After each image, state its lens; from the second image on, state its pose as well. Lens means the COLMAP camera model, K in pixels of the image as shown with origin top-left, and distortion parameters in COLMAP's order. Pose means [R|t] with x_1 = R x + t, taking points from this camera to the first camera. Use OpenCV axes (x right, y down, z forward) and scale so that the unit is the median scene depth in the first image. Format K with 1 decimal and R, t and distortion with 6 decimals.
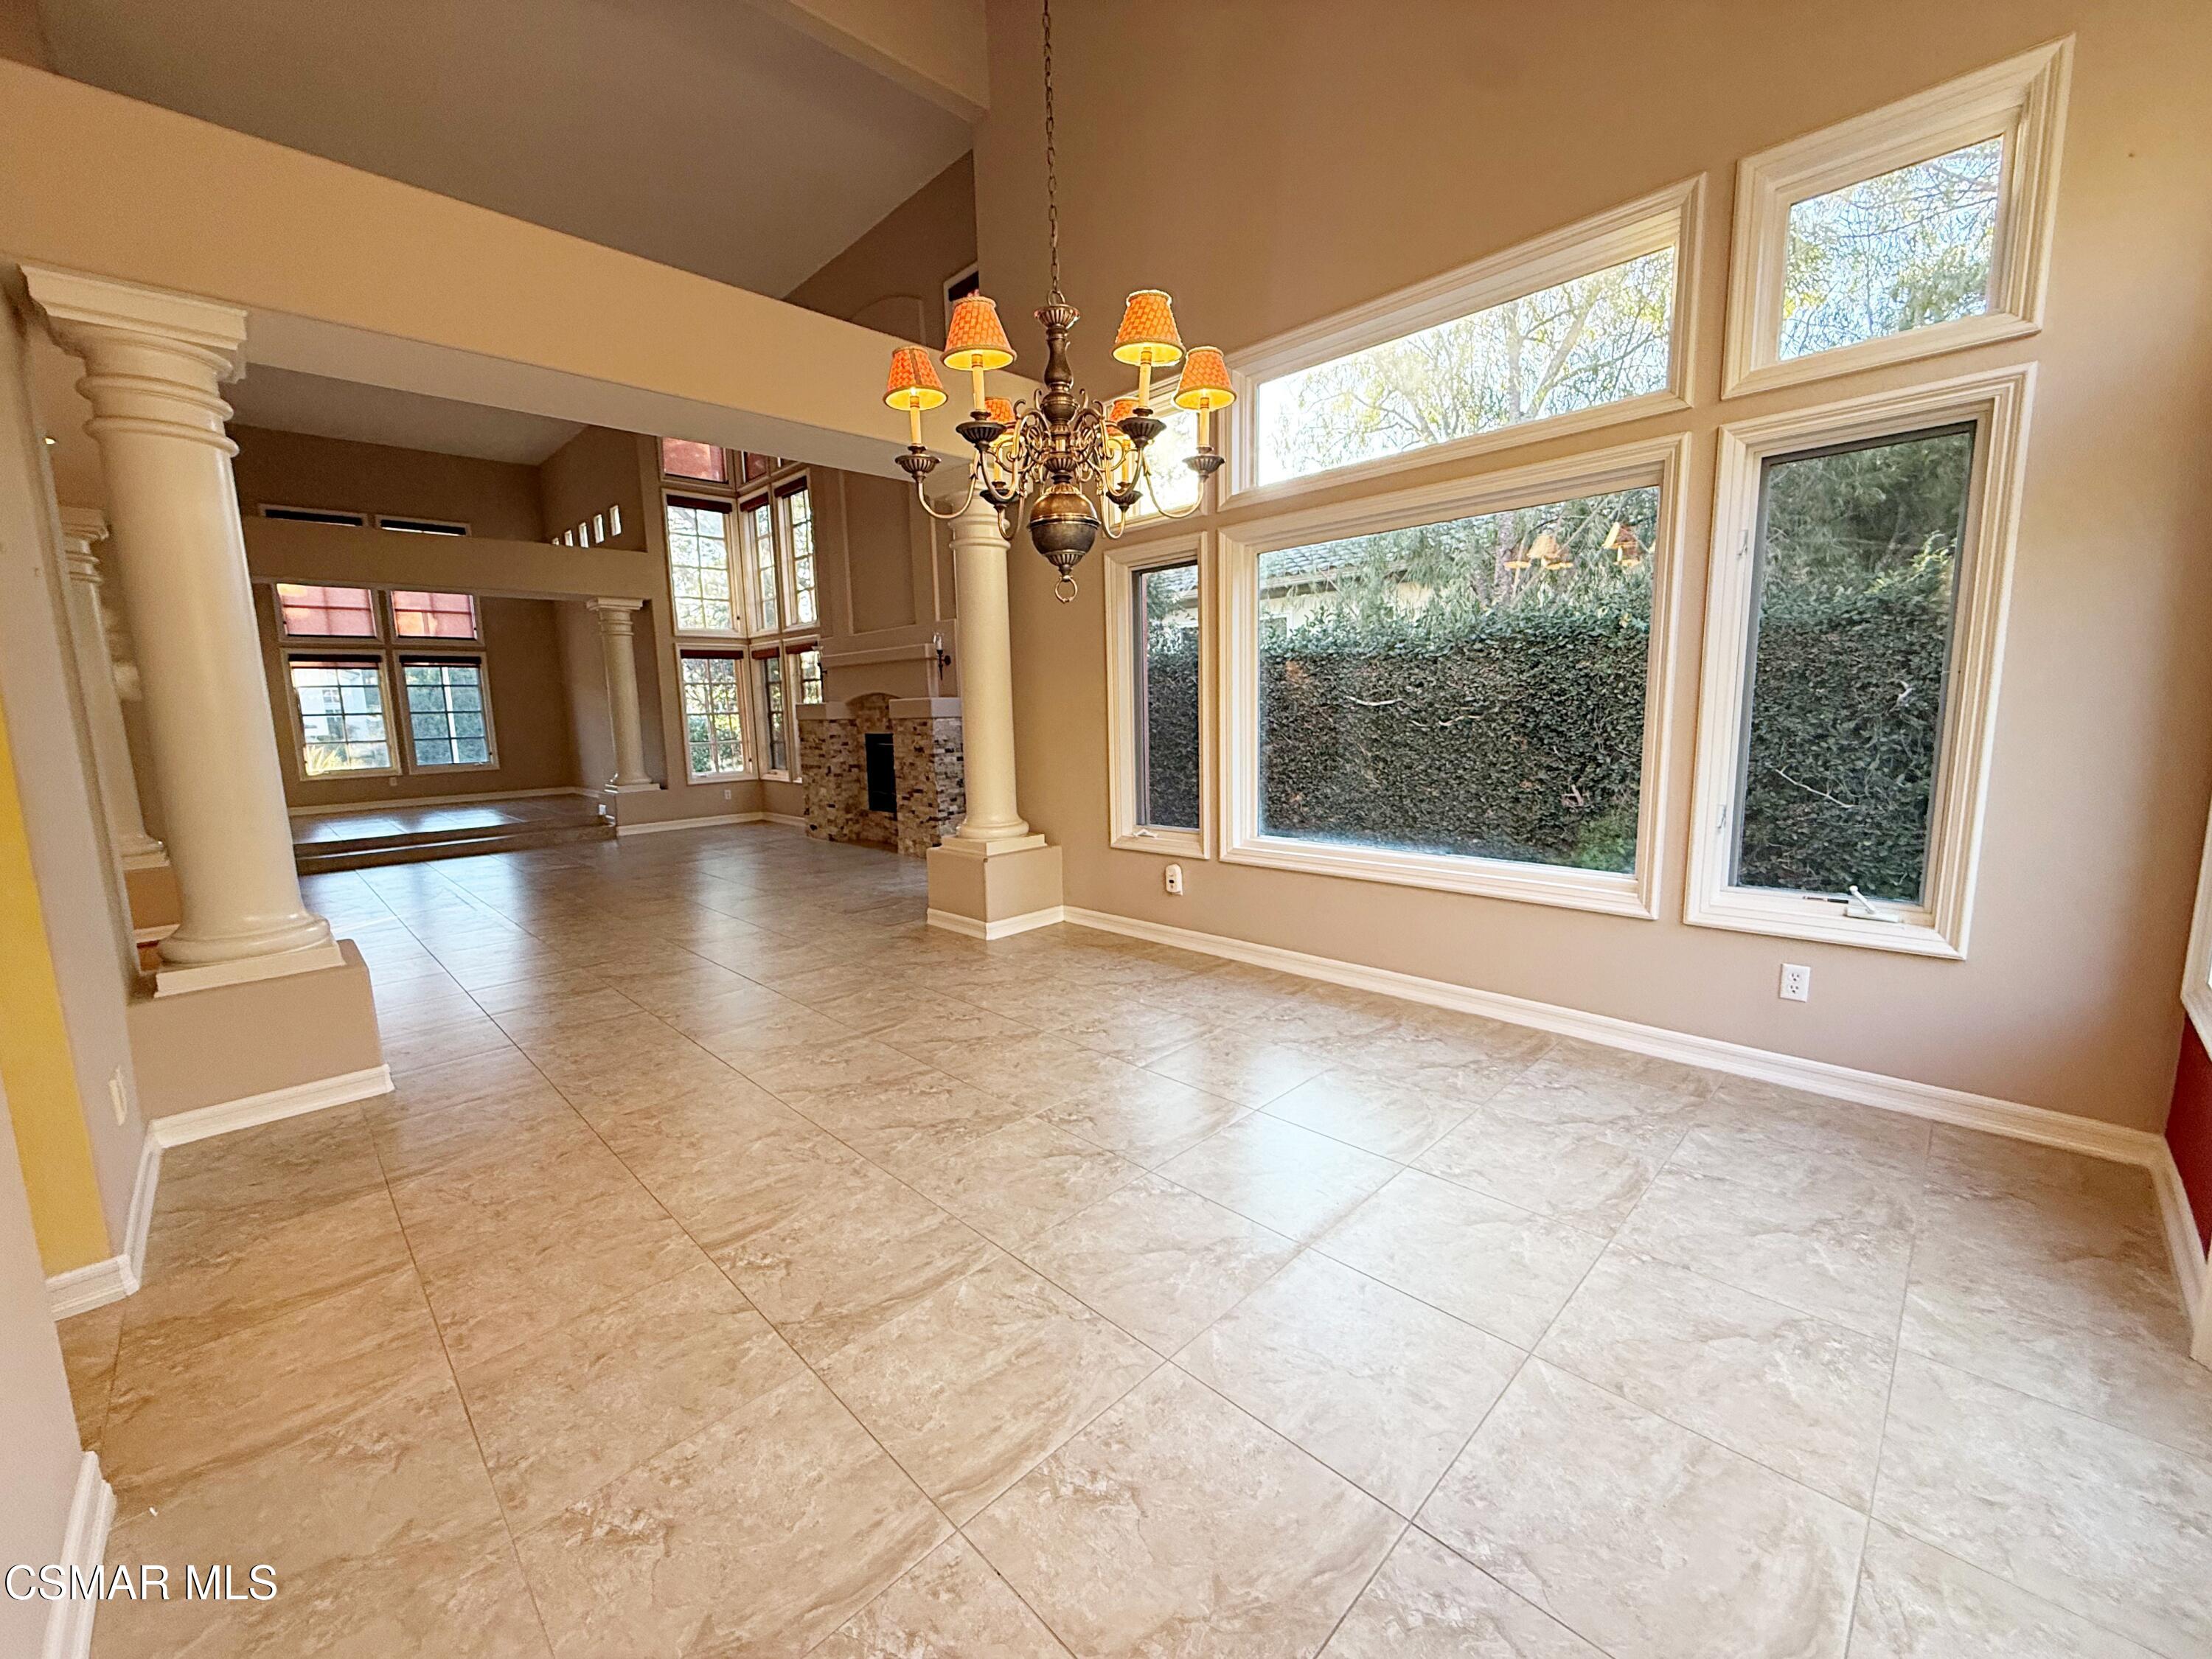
lens RADIAL K [[881.2, 0, 1106.7], [0, 881.2, 832.4], [0, 0, 1]] dist [-0.001032, 0.000065]
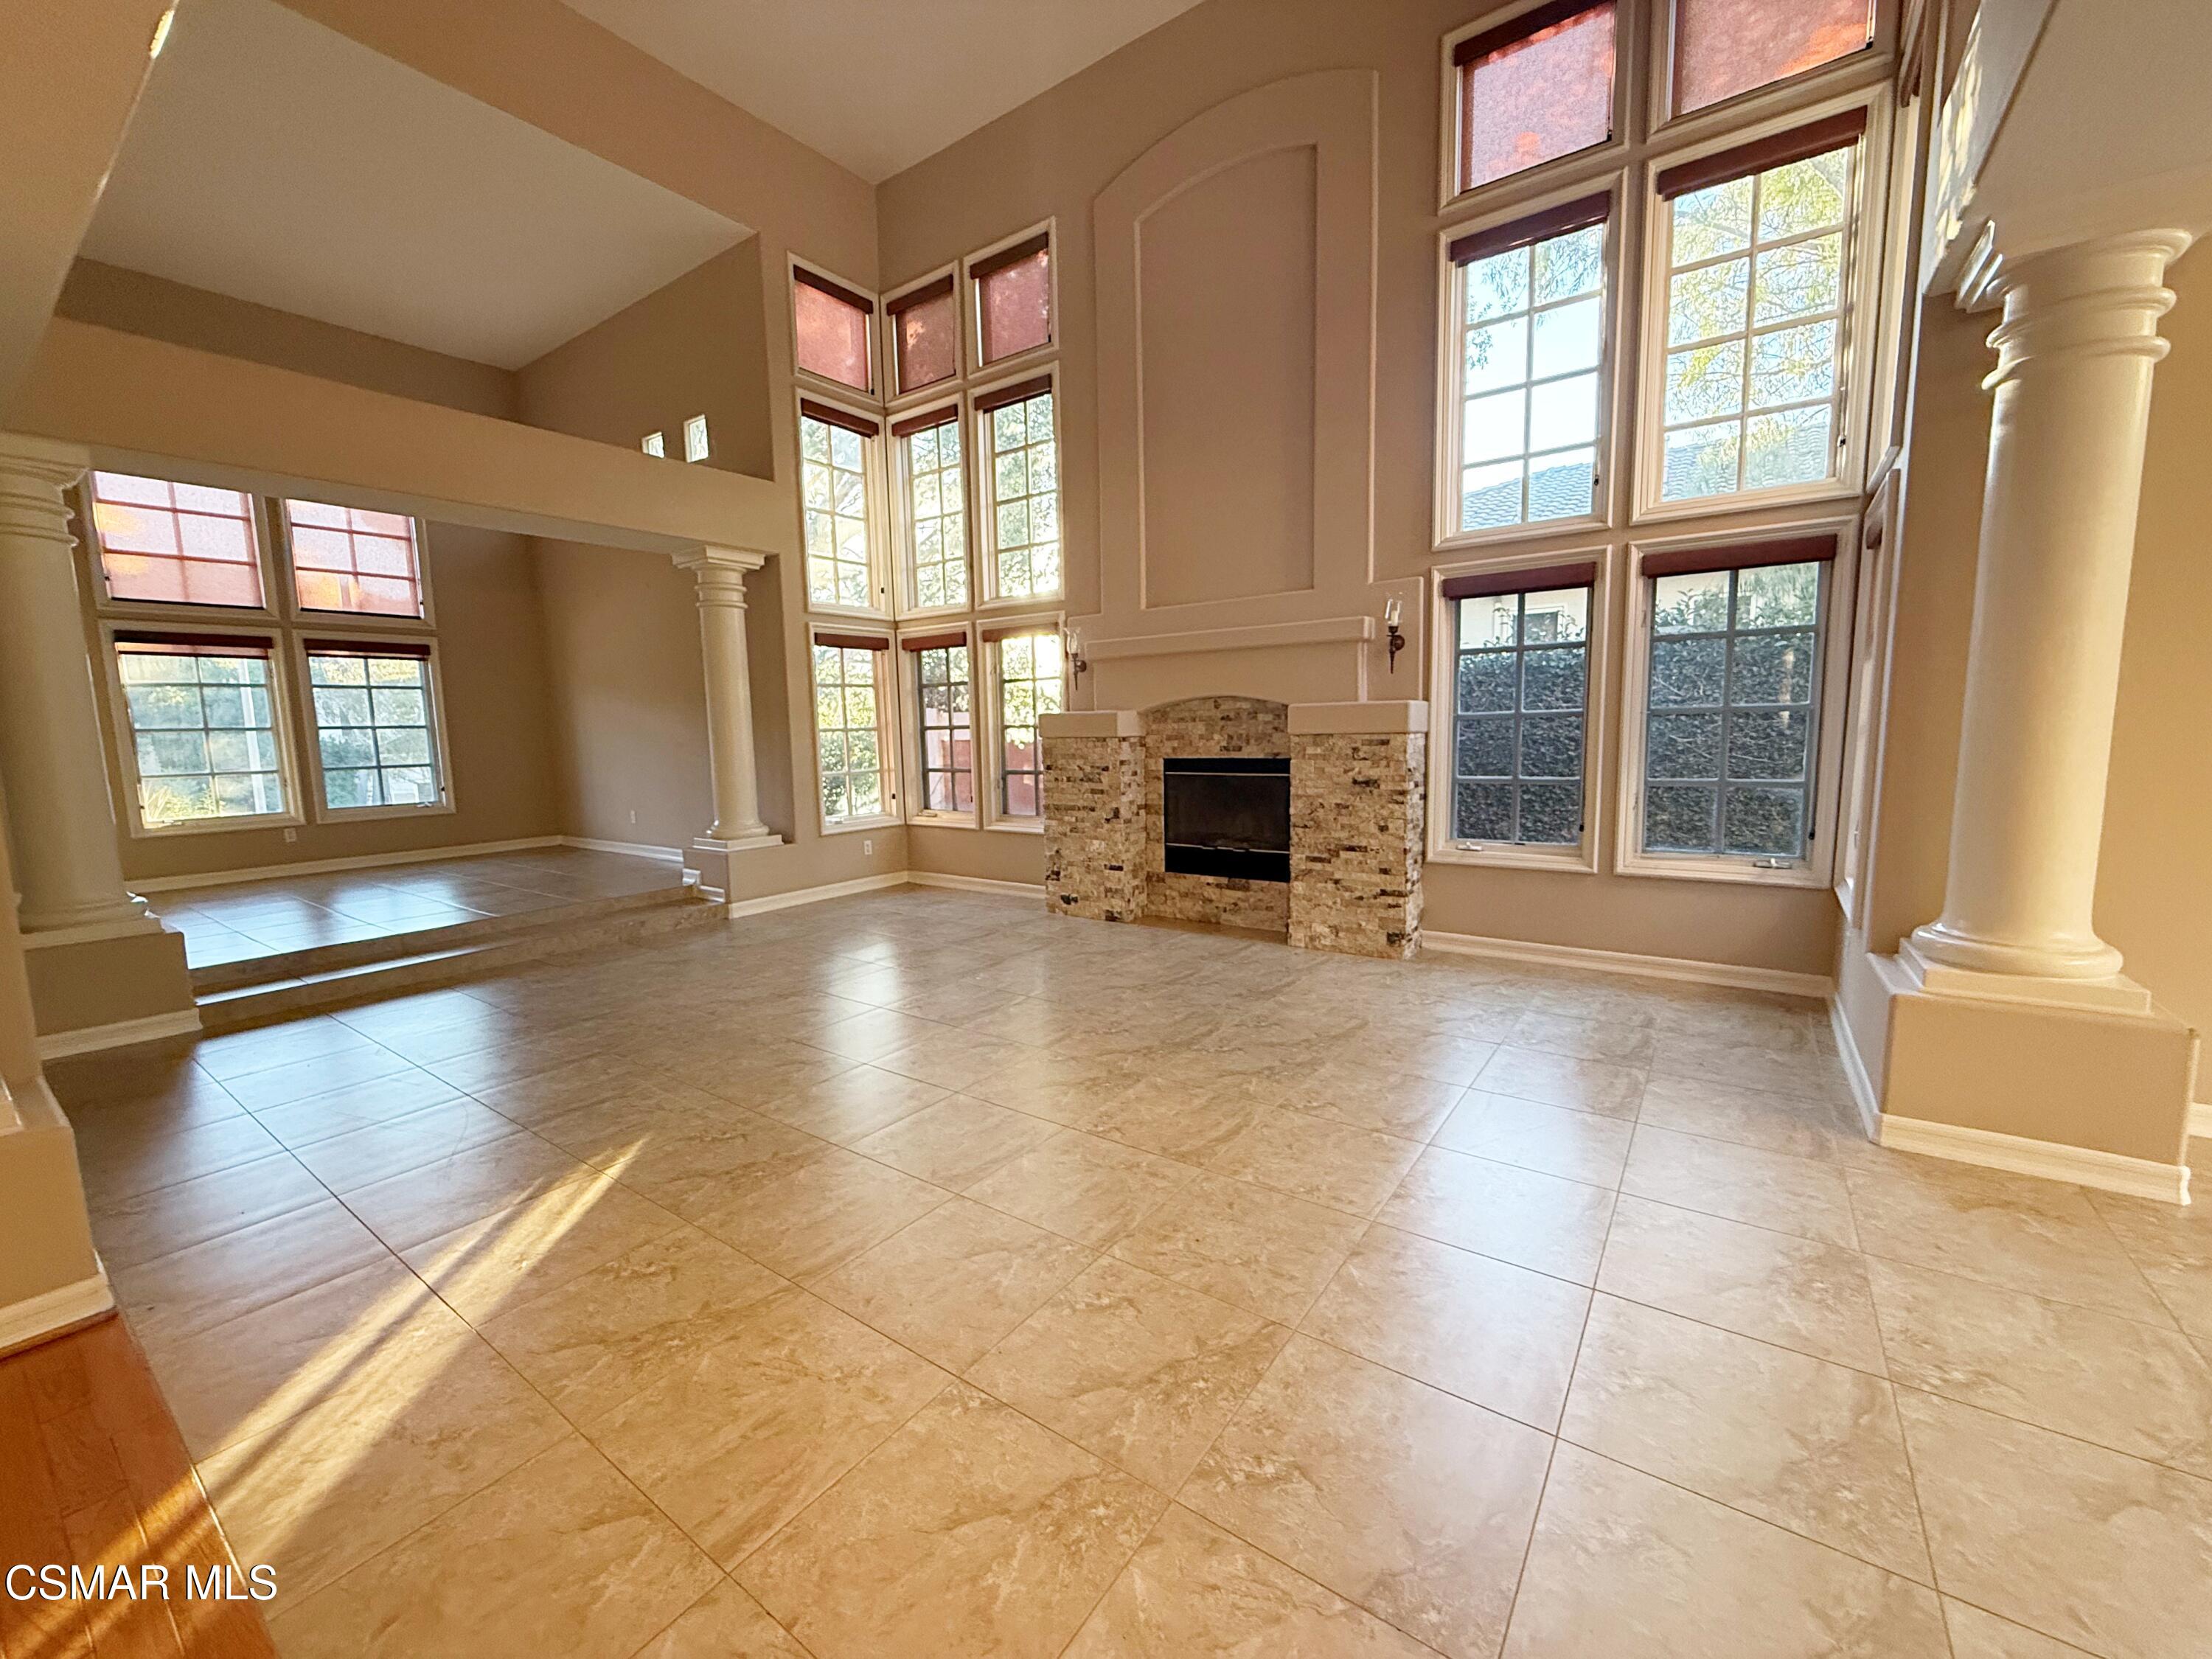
lens RADIAL K [[881.2, 0, 1102.7], [0, 881.2, 829.0], [0, 0, 1]] dist [-0.001032, 0.000065]
pose [[0.986547, -0.015822, 0.162712, -0.379606], [0.020735, 0.999378, -0.028541, -0.036028], [-0.162159, 0.031531, 0.986261, 0.314787]]
